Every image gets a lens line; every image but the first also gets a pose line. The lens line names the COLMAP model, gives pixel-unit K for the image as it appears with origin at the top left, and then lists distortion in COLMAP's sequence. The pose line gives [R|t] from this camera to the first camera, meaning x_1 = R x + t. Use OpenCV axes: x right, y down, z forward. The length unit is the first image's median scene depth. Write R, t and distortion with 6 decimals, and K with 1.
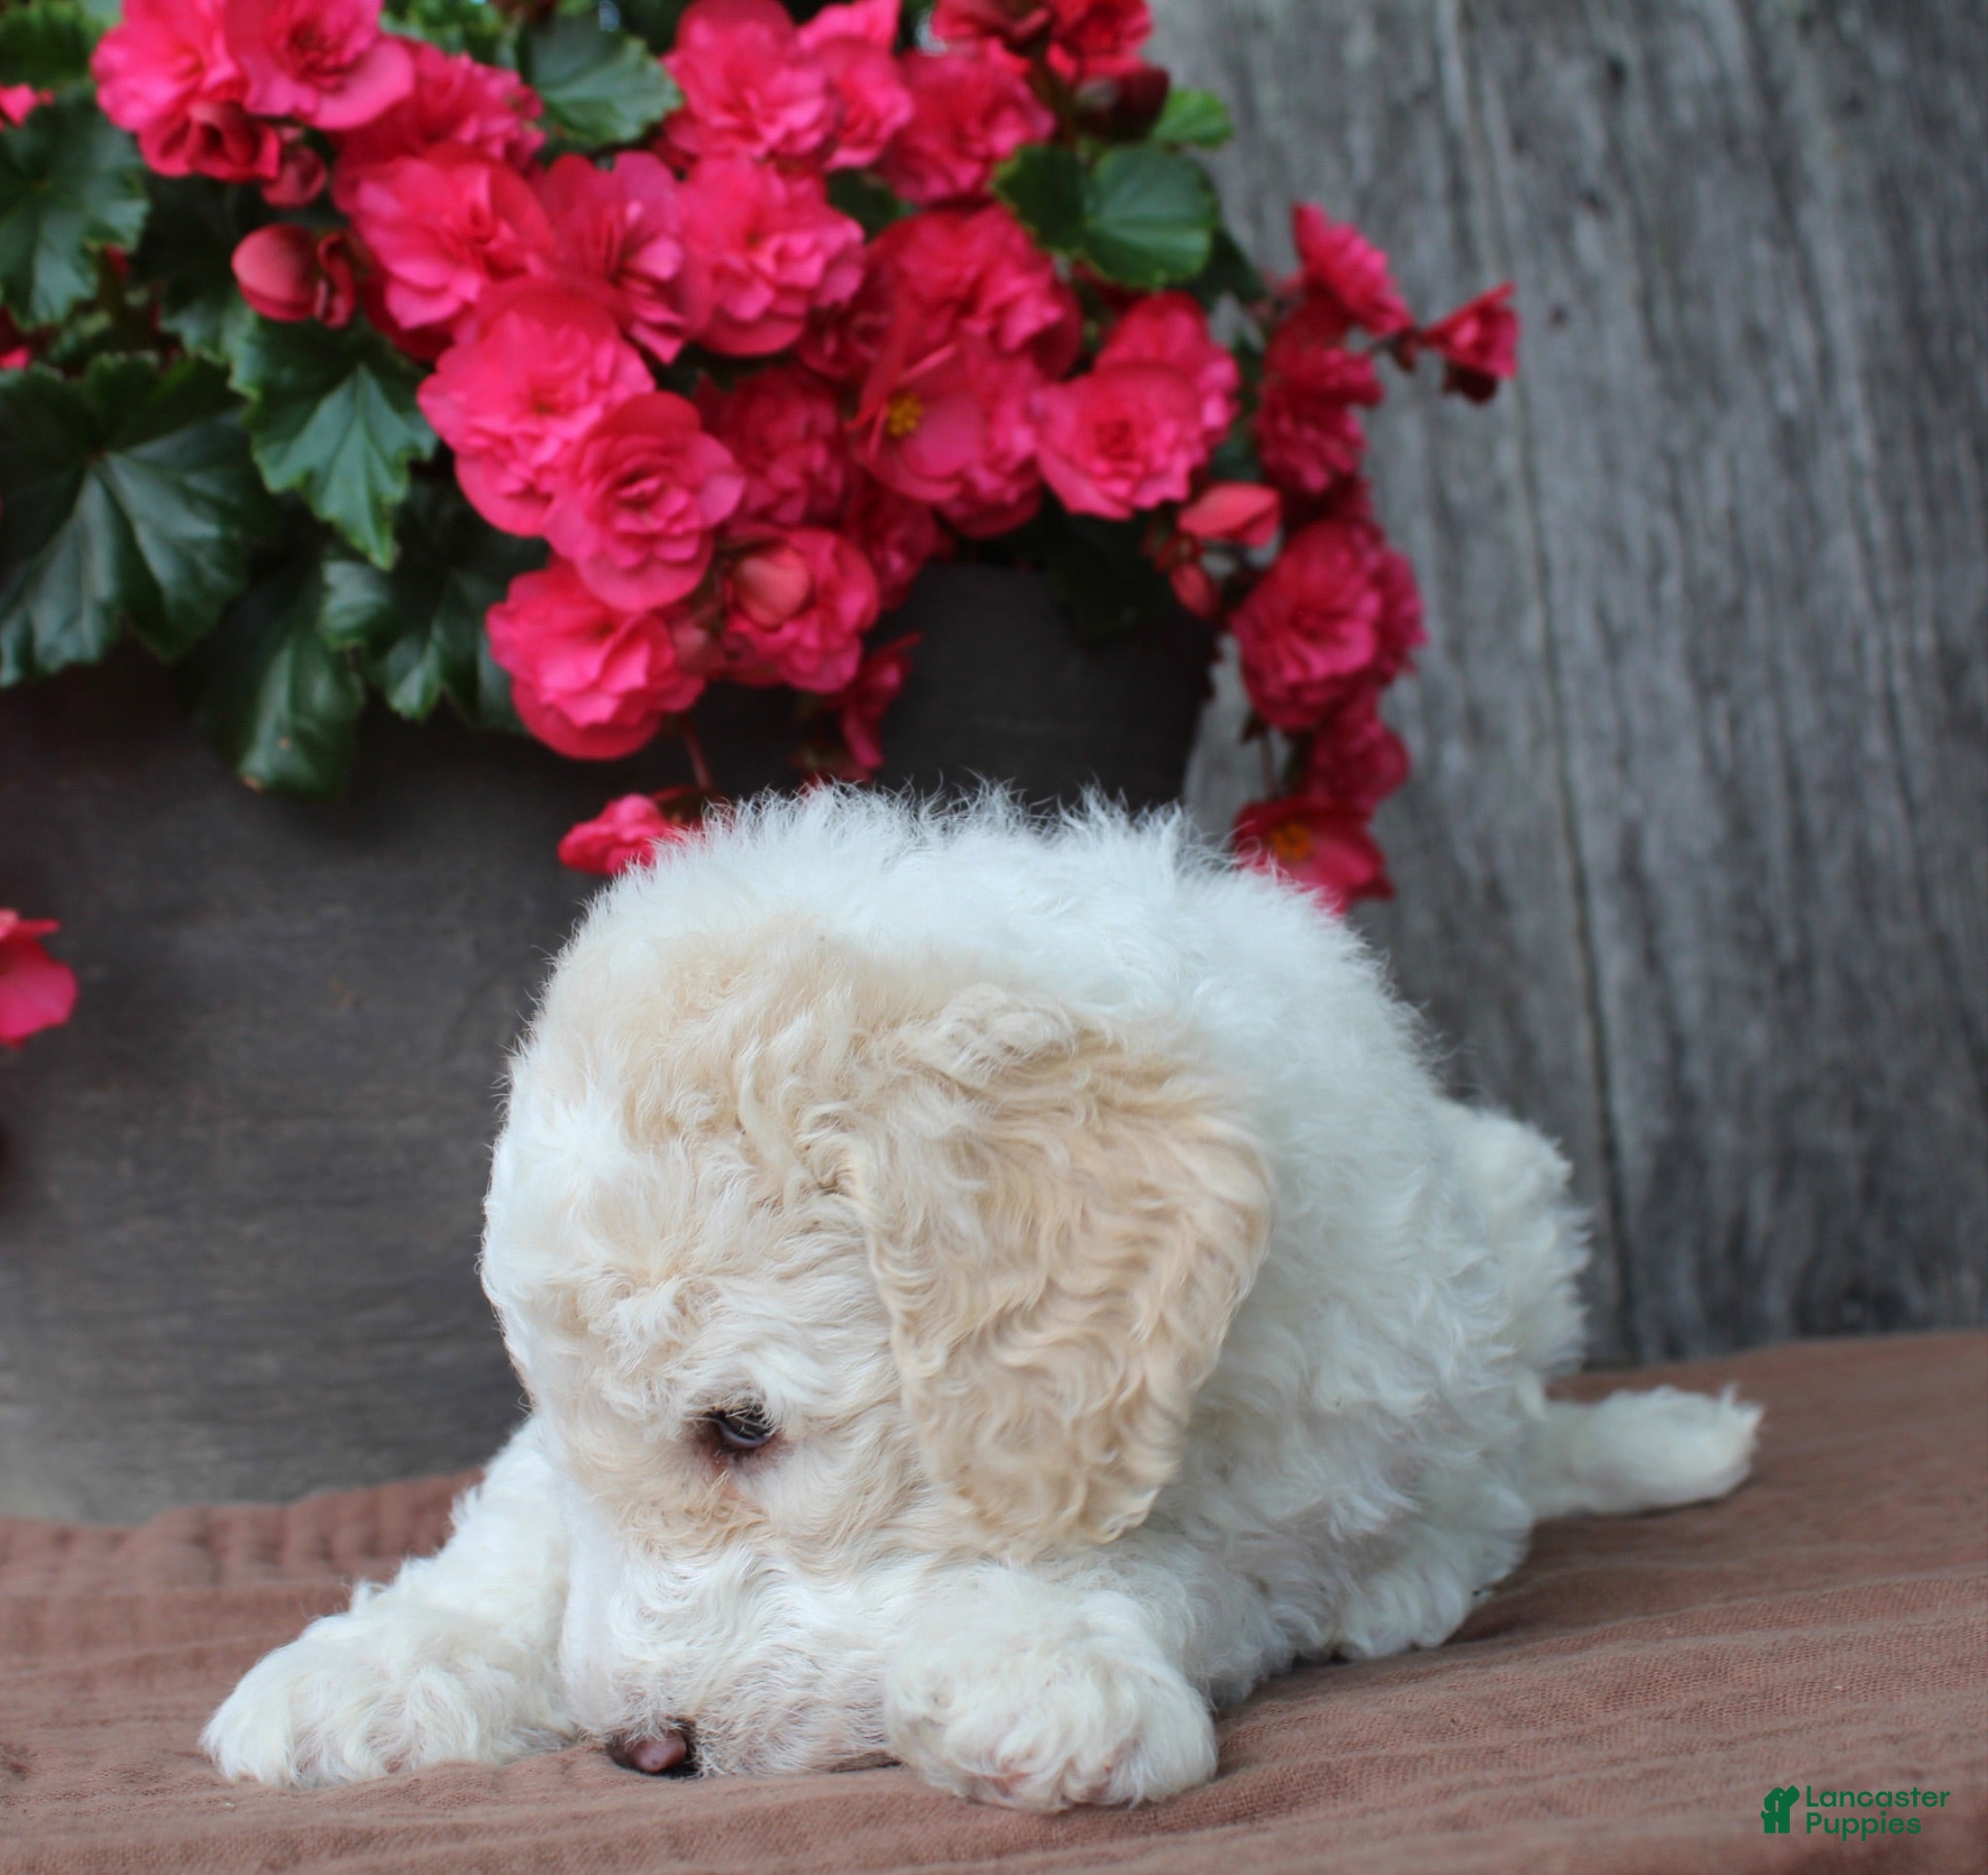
lens RADIAL K [[3194.3, 0, 994.0], [0, 3194.3, 937.5], [0, 0, 1]] dist [-0.071102, -0.041591]
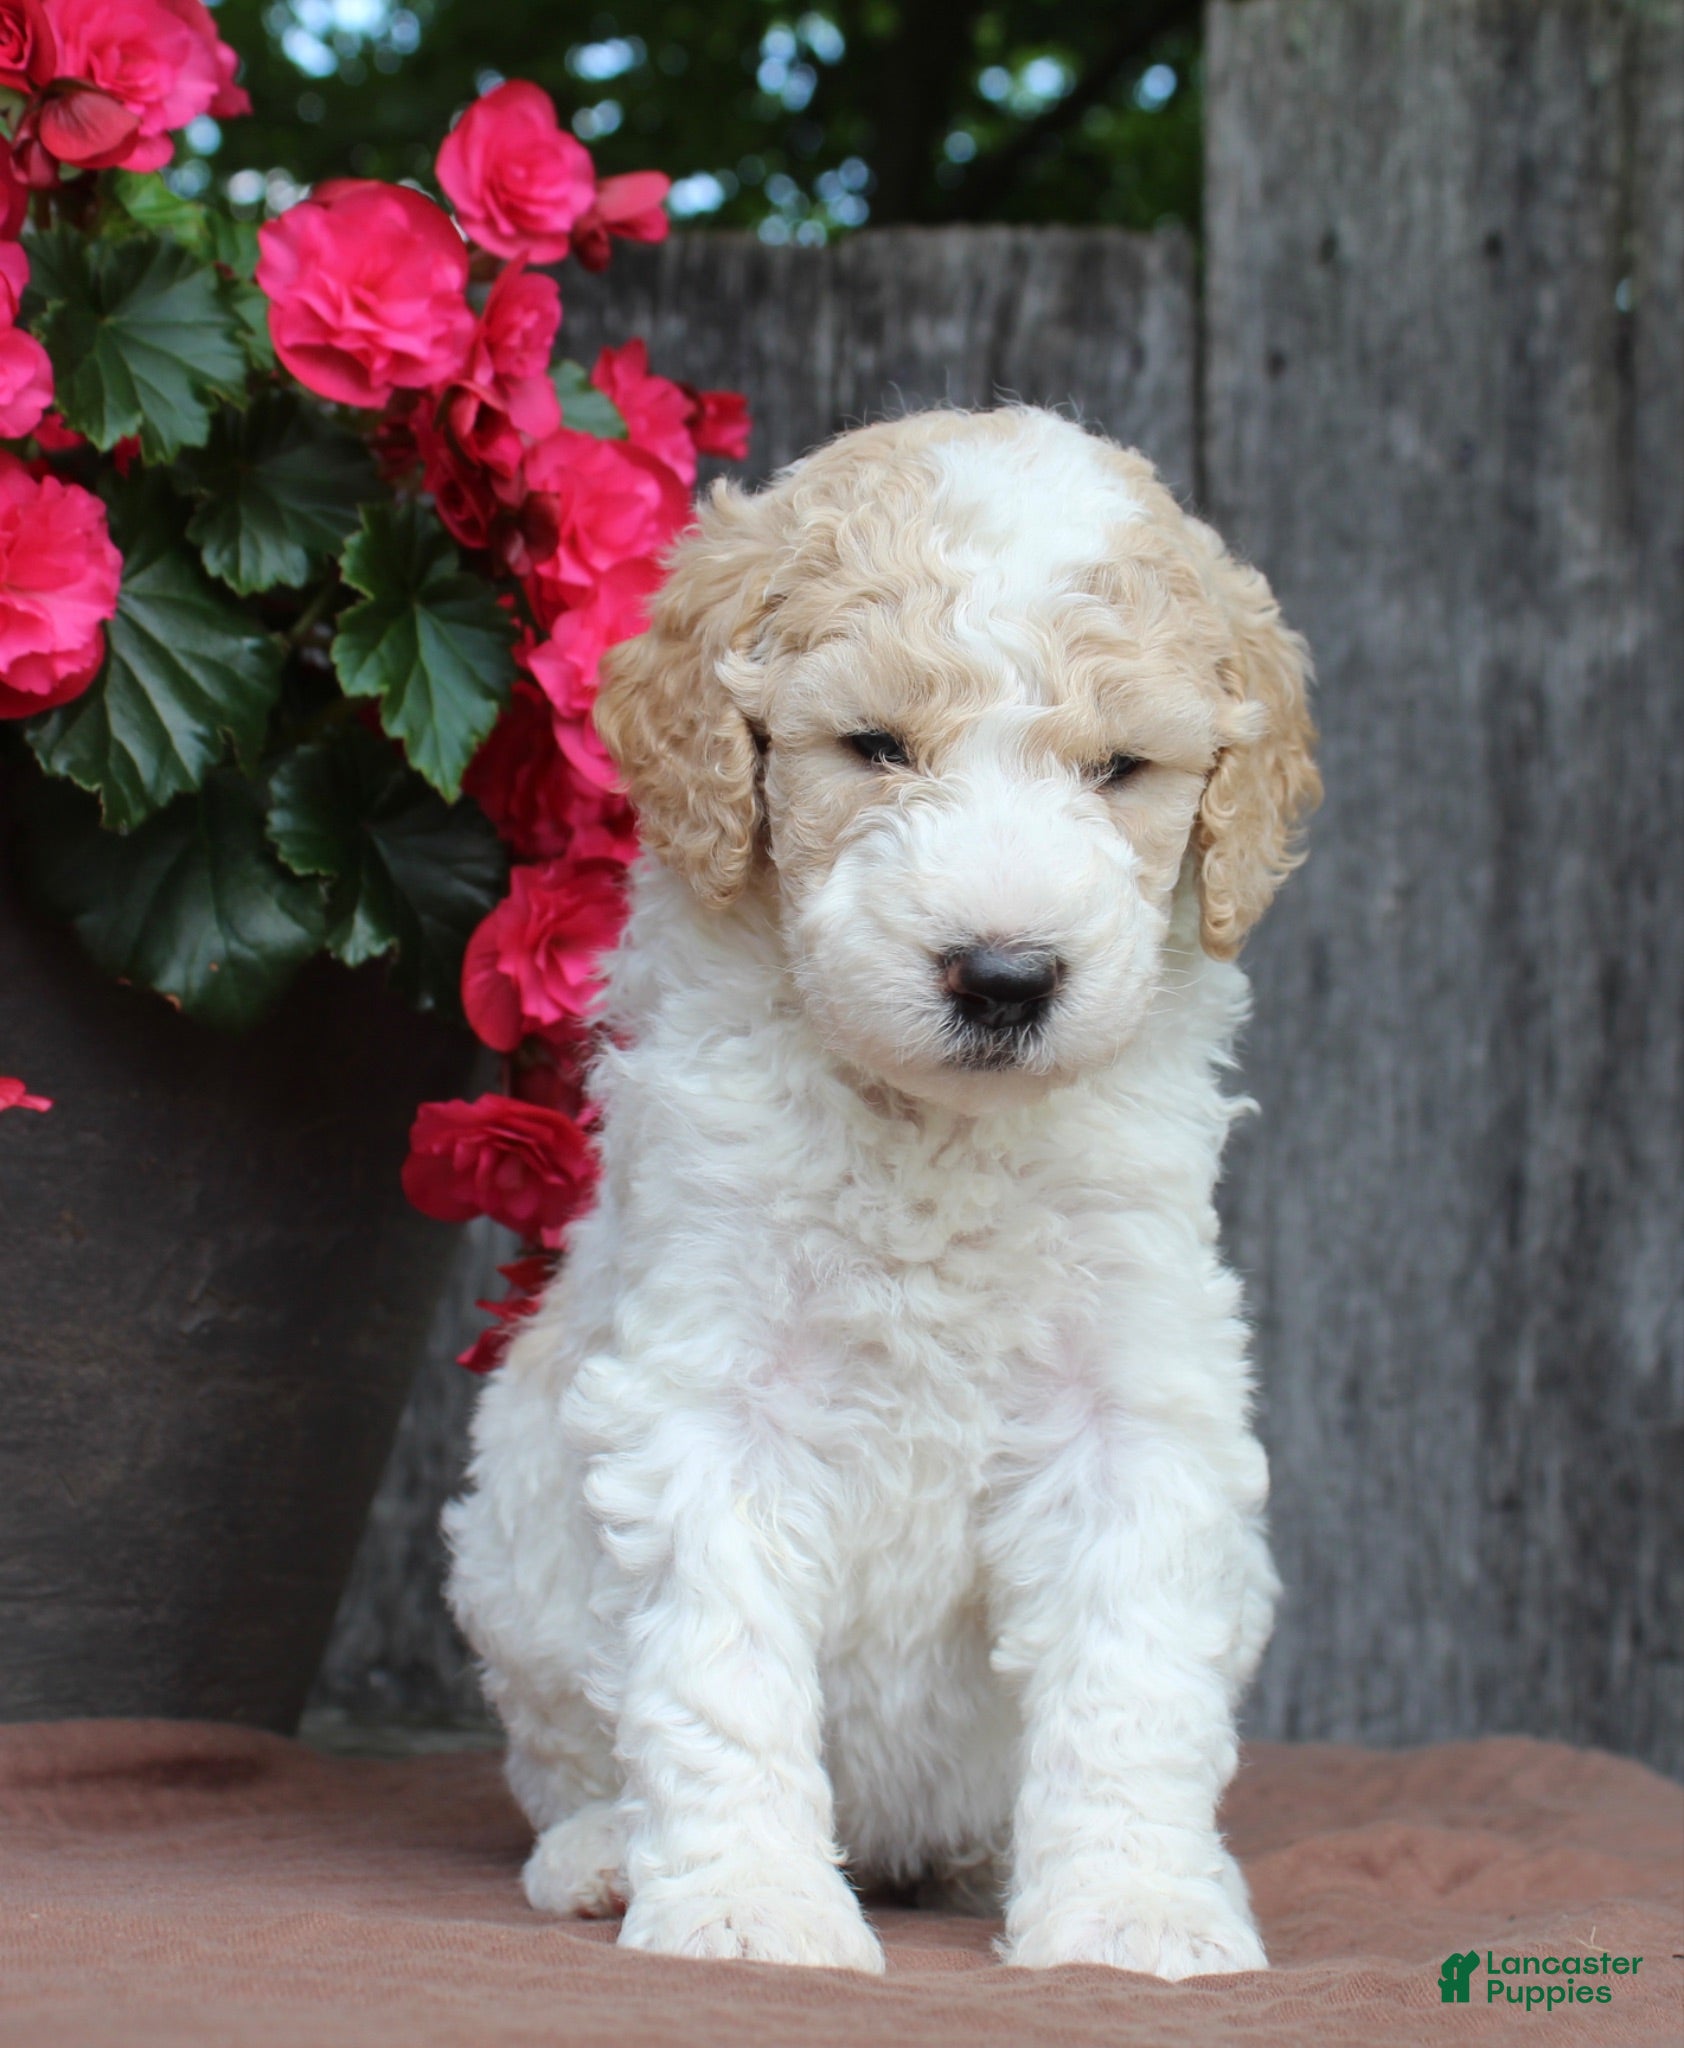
lens RADIAL K [[3782.1, 0, 842.0], [0, 3782.1, 1024.0], [0, 0, 1]] dist [-0.074268, -0.085996]
pose [[0.719216, 0.175512, 0.672253, -0.773964], [-0.127480, 0.984477, -0.120642, 0.062327], [-0.682992, 0.001069, 0.730425, 0.032710]]
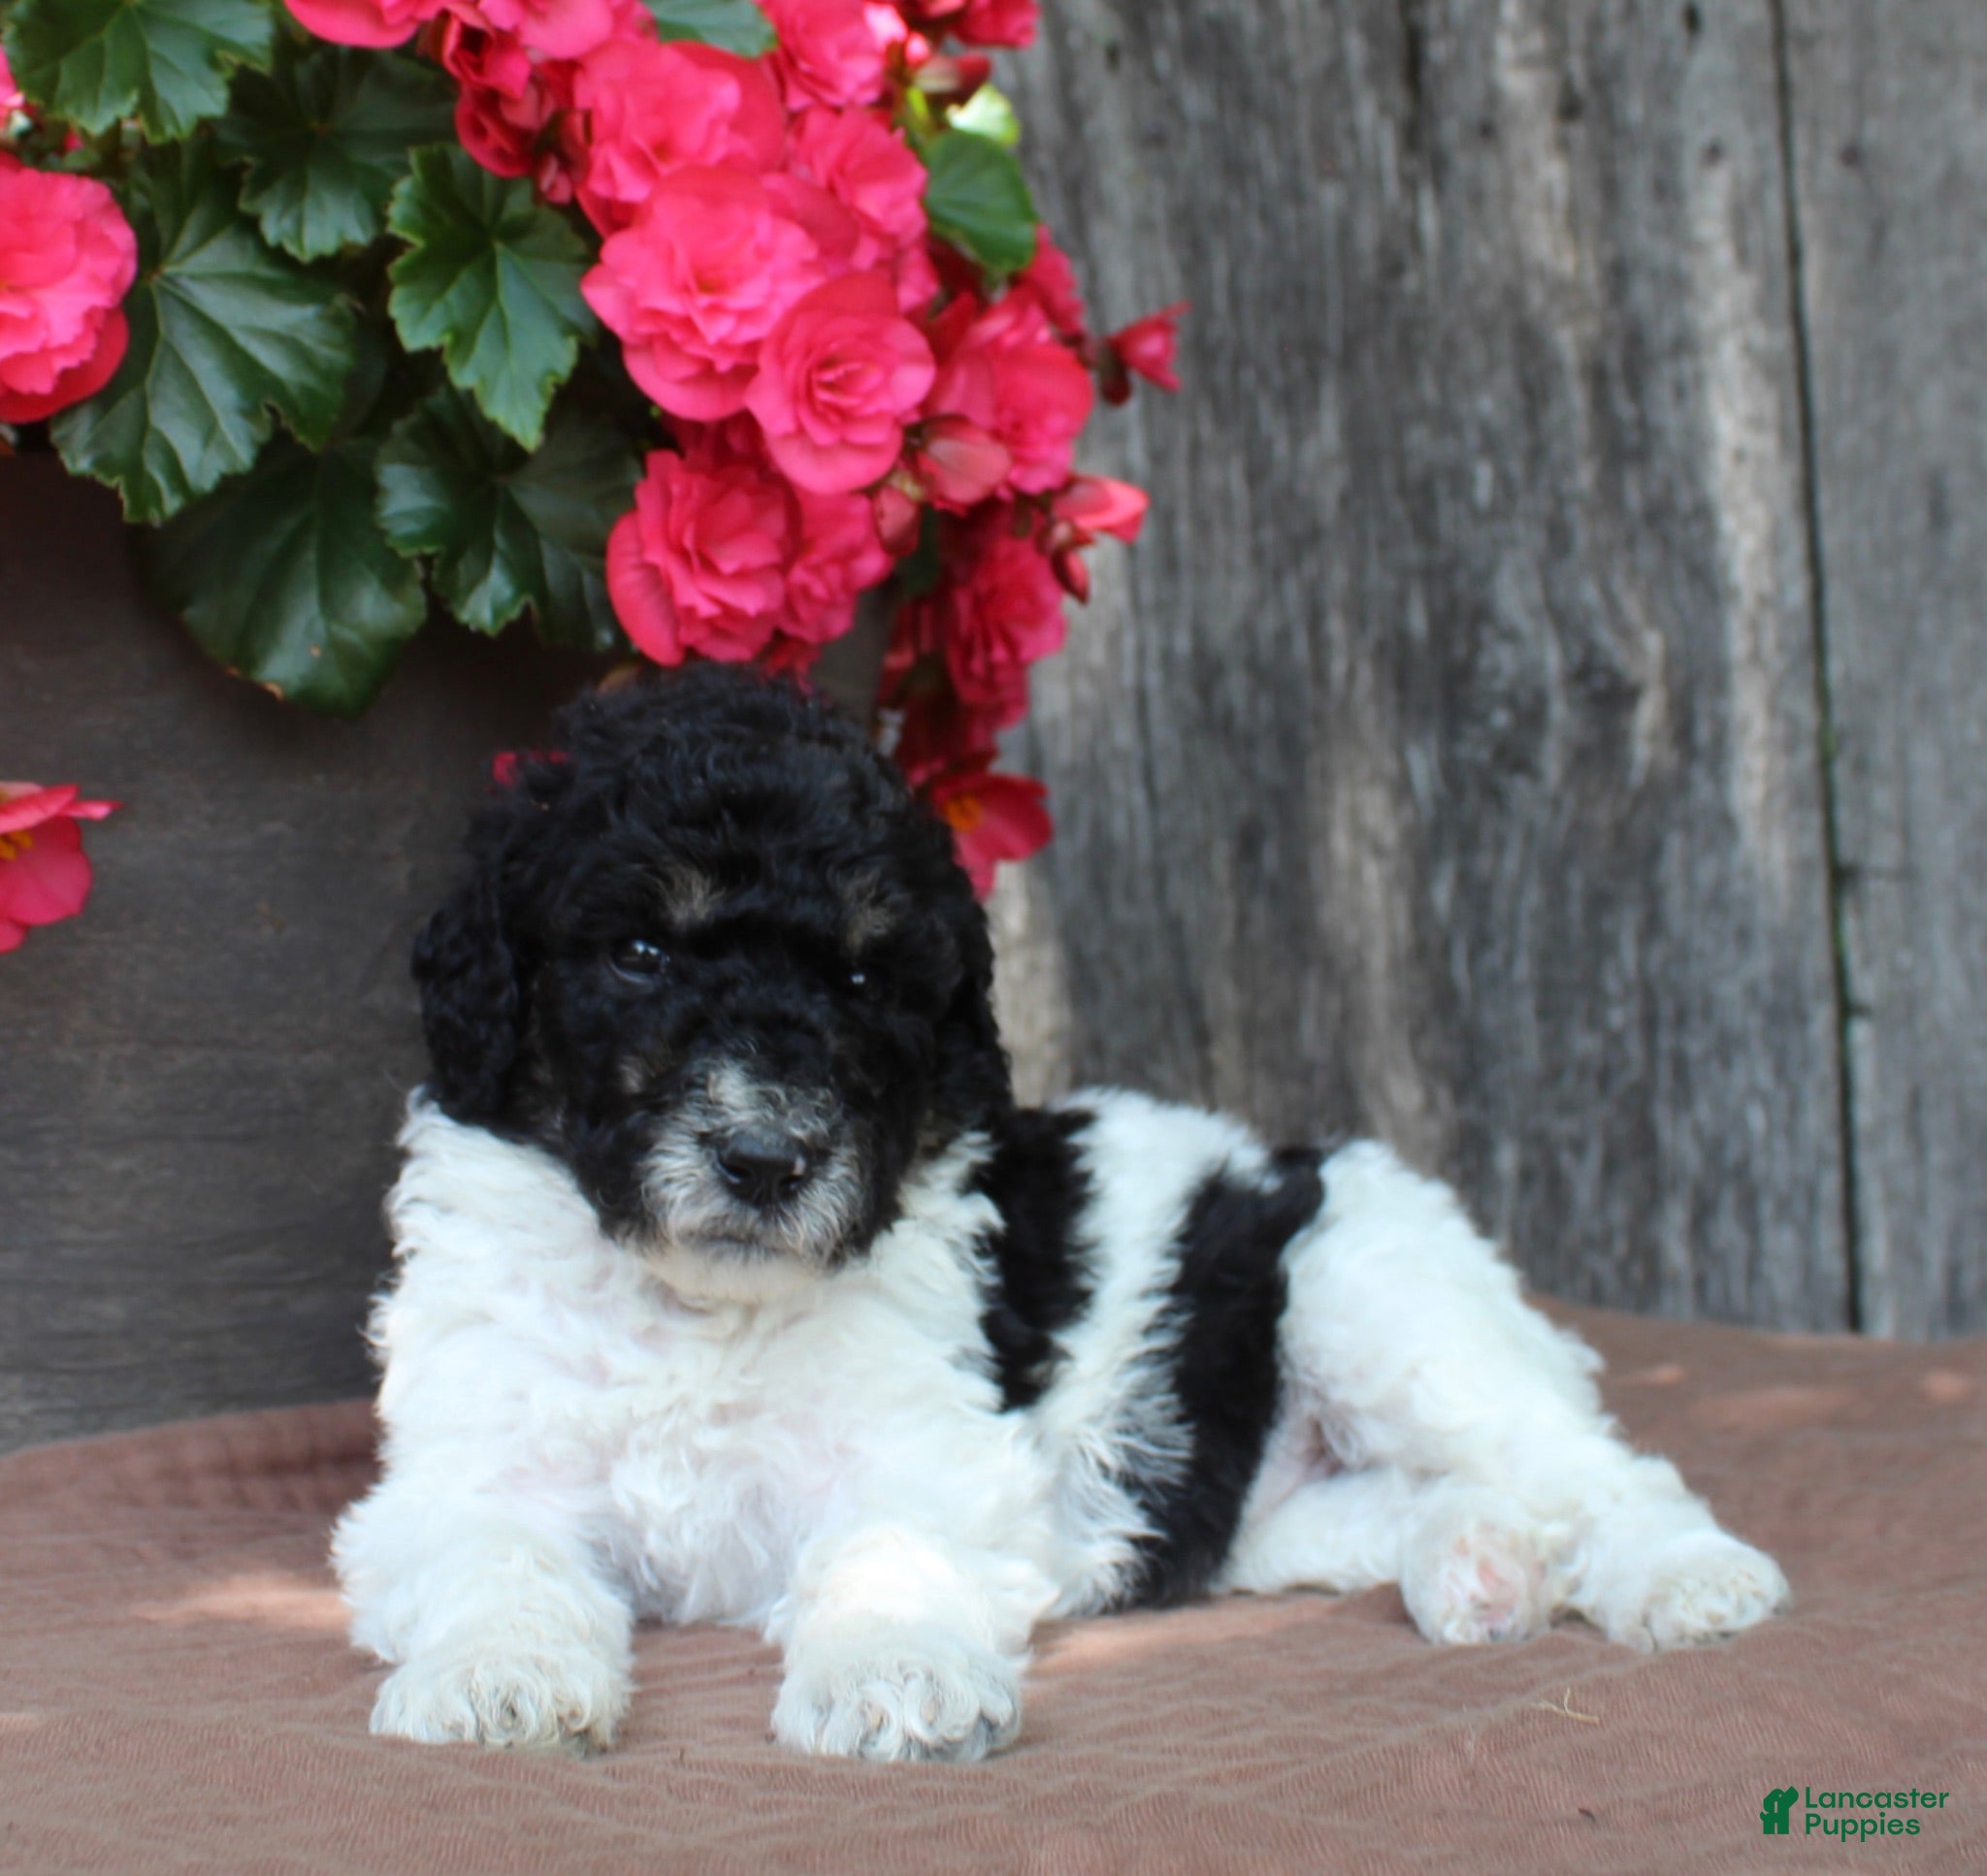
lens RADIAL K [[3306.9, 0, 804.7], [0, 3306.9, 871.6], [0, 0, 1]] dist [-0.185221, 0.102340]
pose [[0.907388, 0.067318, 0.414869, -0.447615], [-0.070639, 0.997475, -0.007354, 0.000772], [-0.414316, -0.022633, 0.909851, 0.061168]]
